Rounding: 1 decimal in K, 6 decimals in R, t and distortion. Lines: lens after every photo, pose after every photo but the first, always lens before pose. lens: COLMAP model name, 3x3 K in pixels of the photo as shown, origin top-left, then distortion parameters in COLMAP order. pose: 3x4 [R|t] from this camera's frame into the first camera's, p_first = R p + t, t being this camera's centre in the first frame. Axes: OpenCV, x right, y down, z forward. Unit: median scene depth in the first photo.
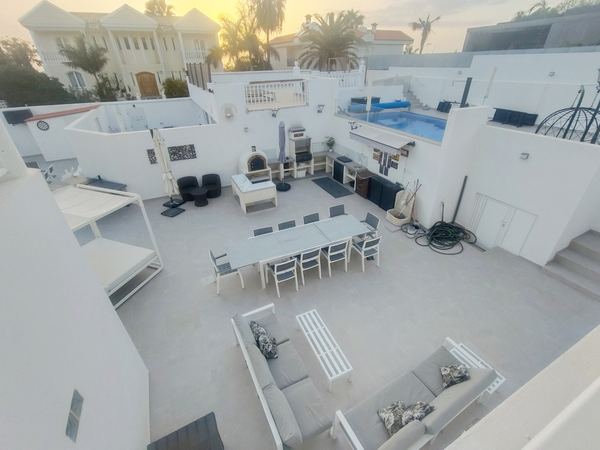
lens RADIAL K [[272.7, 0, 300.0], [0, 272.7, 225.0], [0, 0, 1]] dist [-0.014612, 0.003639]
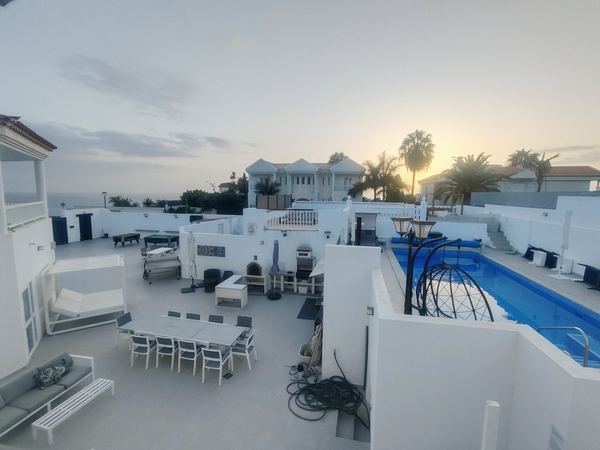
lens RADIAL K [[272.7, 0, 300.0], [0, 272.7, 225.0], [0, 0, 1]] dist [-0.014612, 0.003639]
pose [[0.792402, 0.093135, -0.602848, 0.637792], [-0.331805, 0.895092, -0.297851, -0.101146], [0.511864, 0.436046, 0.740175, 0.119899]]
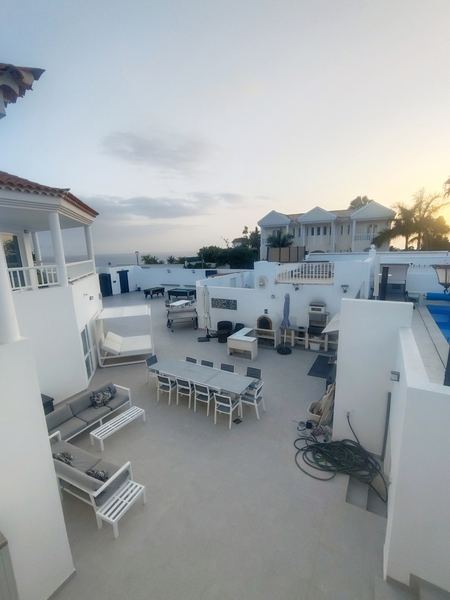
lens RADIAL K [[271.3, 0, 223.4], [0, 271.3, 304.9], [0, 0, 1]] dist [-0.038337, 0.026718]
pose [[0.560842, 0.166250, -0.811060, 0.628523], [-0.405118, 0.909448, -0.093719, -0.103773], [0.722036, 0.381136, 0.577407, 0.137206]]
